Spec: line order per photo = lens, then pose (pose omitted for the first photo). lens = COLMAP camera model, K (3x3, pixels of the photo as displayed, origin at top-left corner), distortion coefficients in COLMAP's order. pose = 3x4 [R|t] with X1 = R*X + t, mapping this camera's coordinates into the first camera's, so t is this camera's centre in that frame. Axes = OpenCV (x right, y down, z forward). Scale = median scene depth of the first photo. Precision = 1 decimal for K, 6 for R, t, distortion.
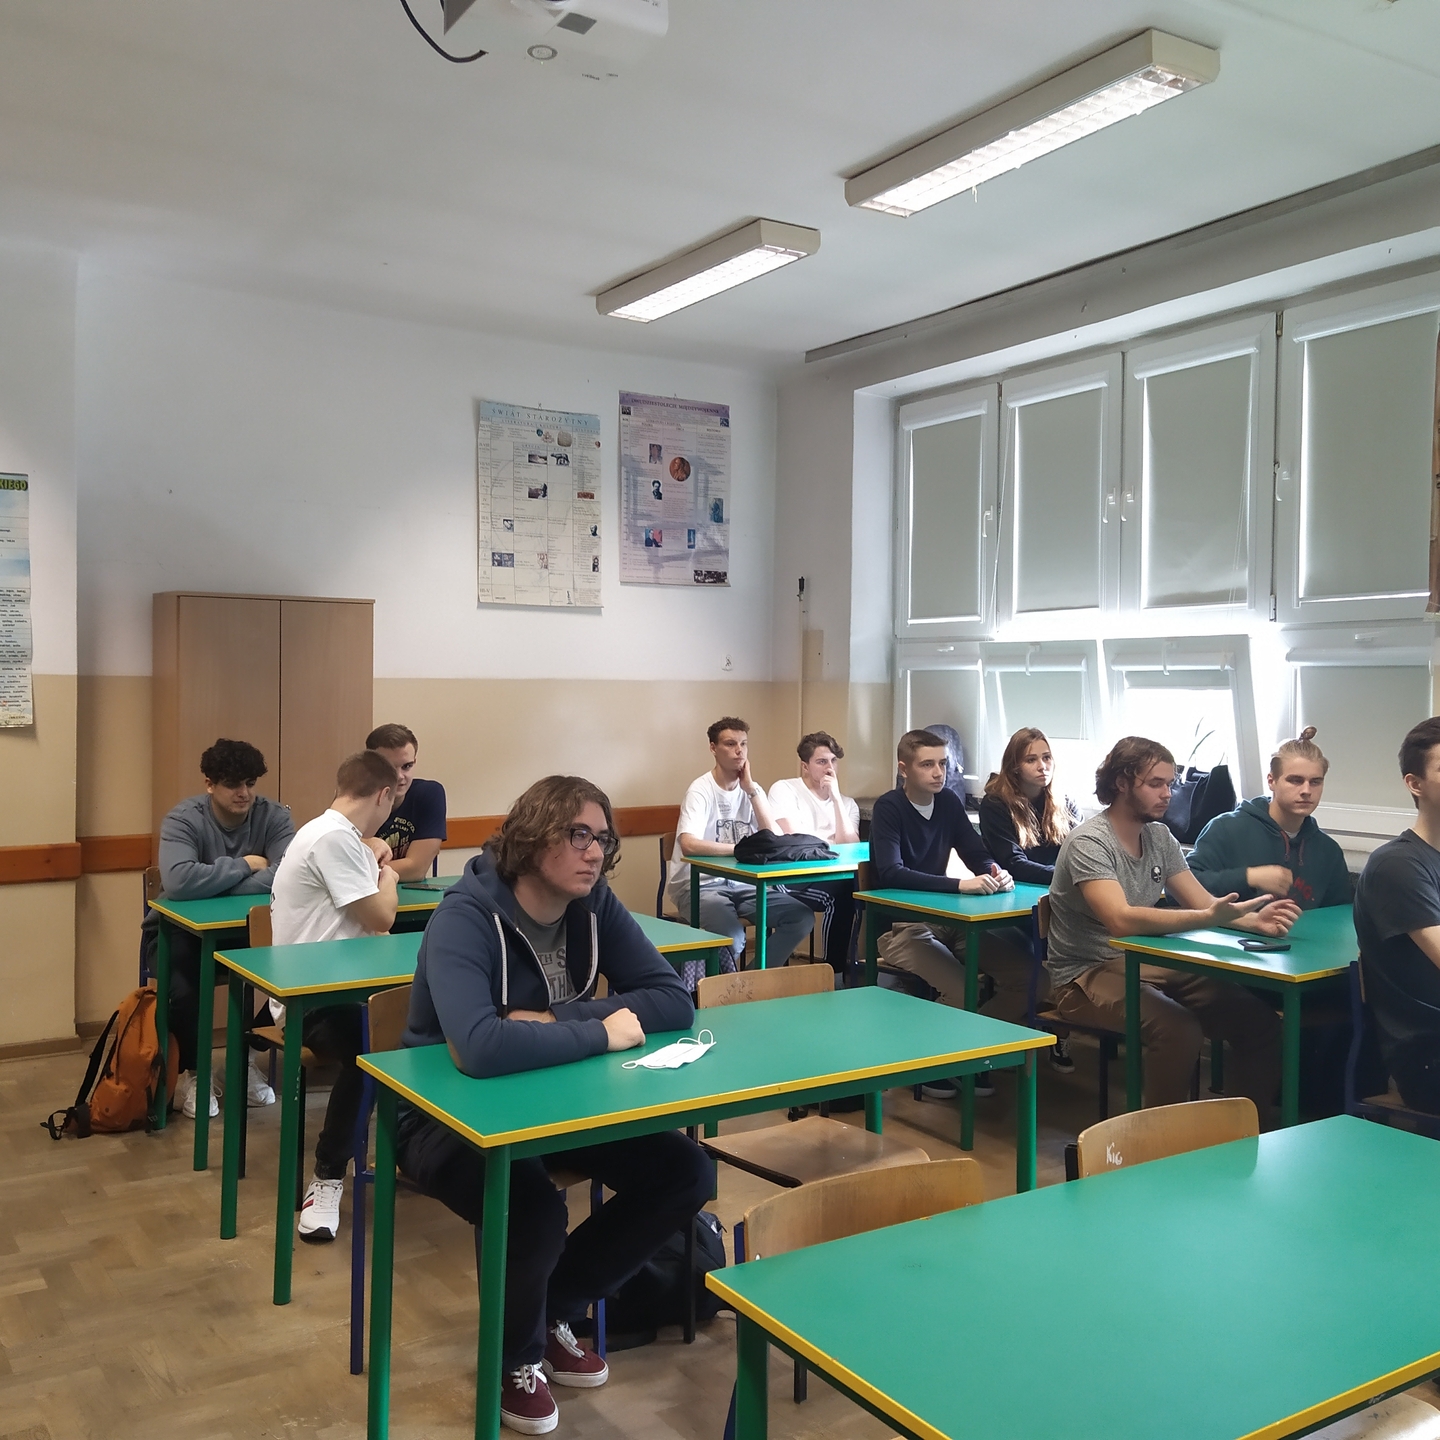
lens RADIAL K [[1390.3, 0, 718.0], [0, 1390.3, 714.5], [0, 0, 1]] dist [0.037967, 0.000000]
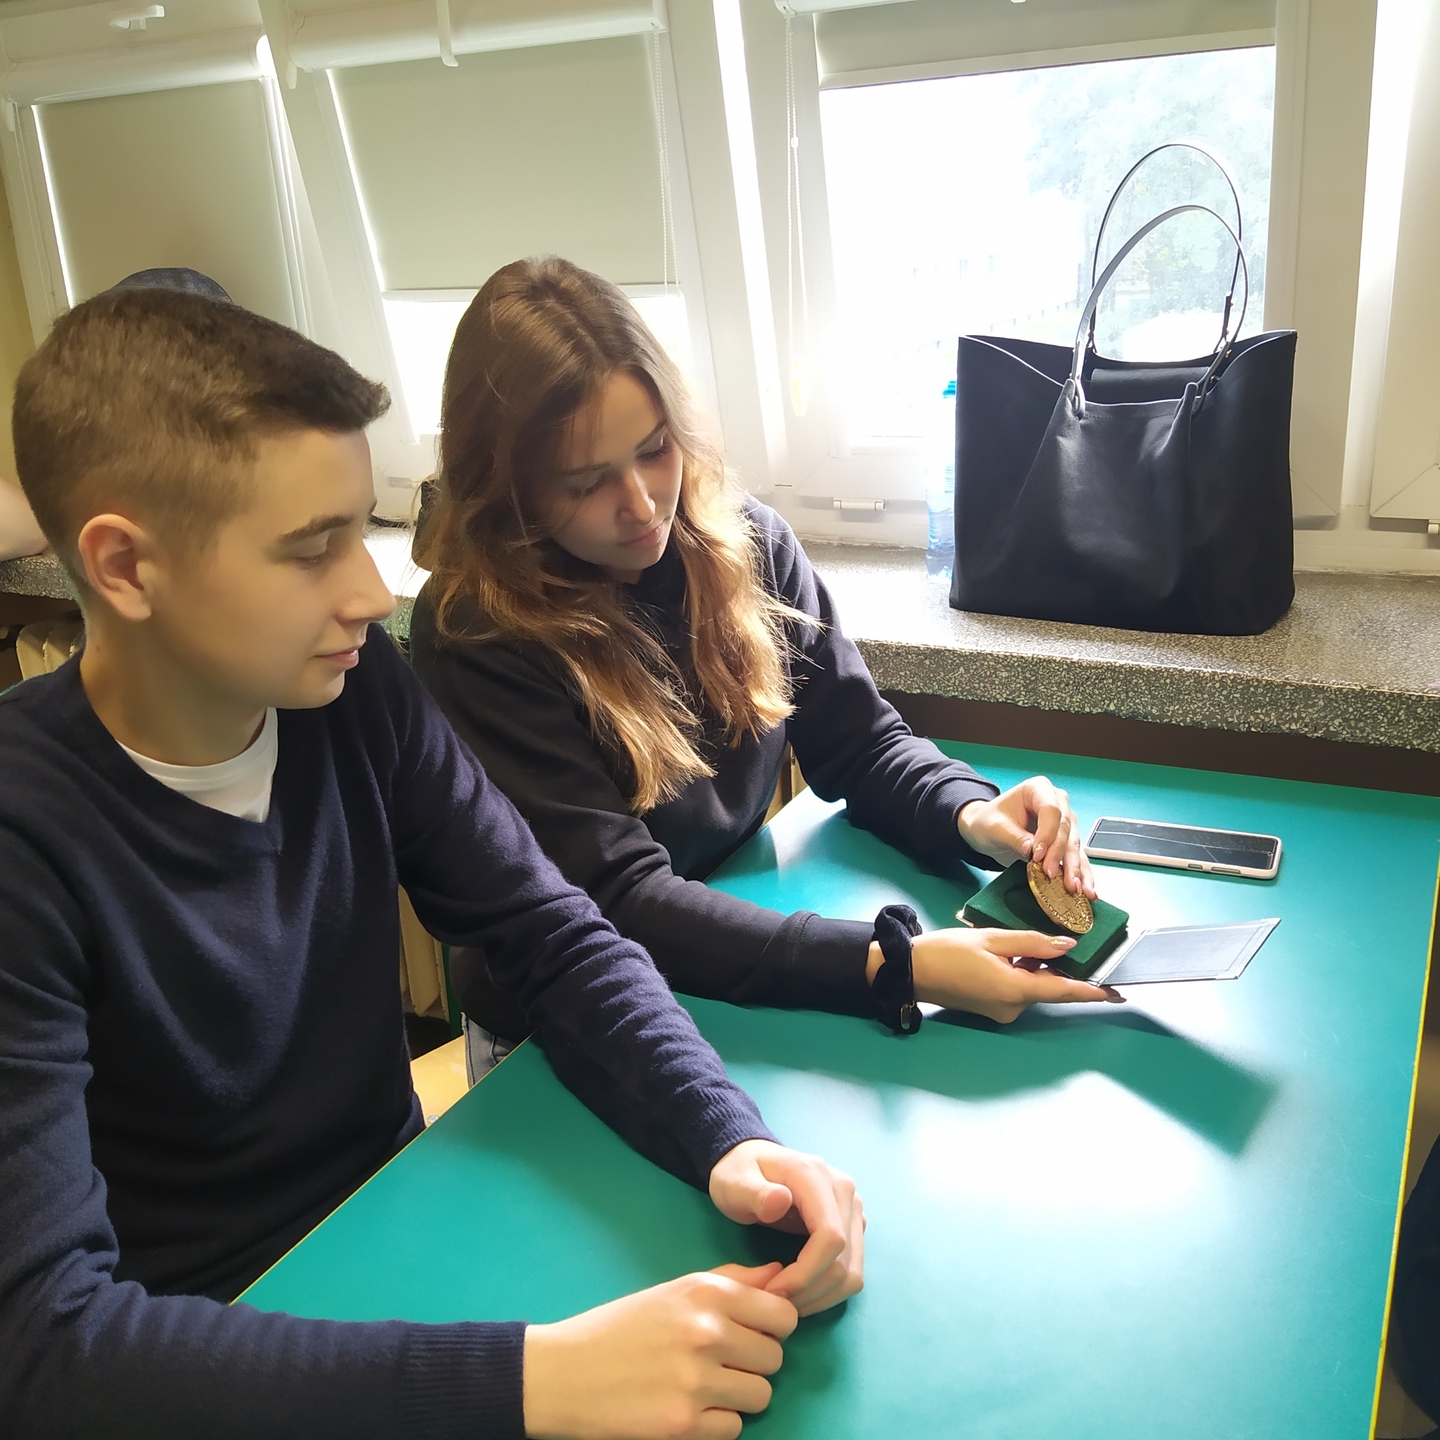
lens RADIAL K [[1390.3, 0, 714.1], [0, 1390.3, 720.7], [0, 0, 1]] dist [0.037967, 0.000000]
pose [[0.864509, -0.252305, 0.434702, 0.112721], [0.081504, 0.923803, 0.374093, -0.007330], [-0.495965, -0.287977, 0.819200, 0.732034]]
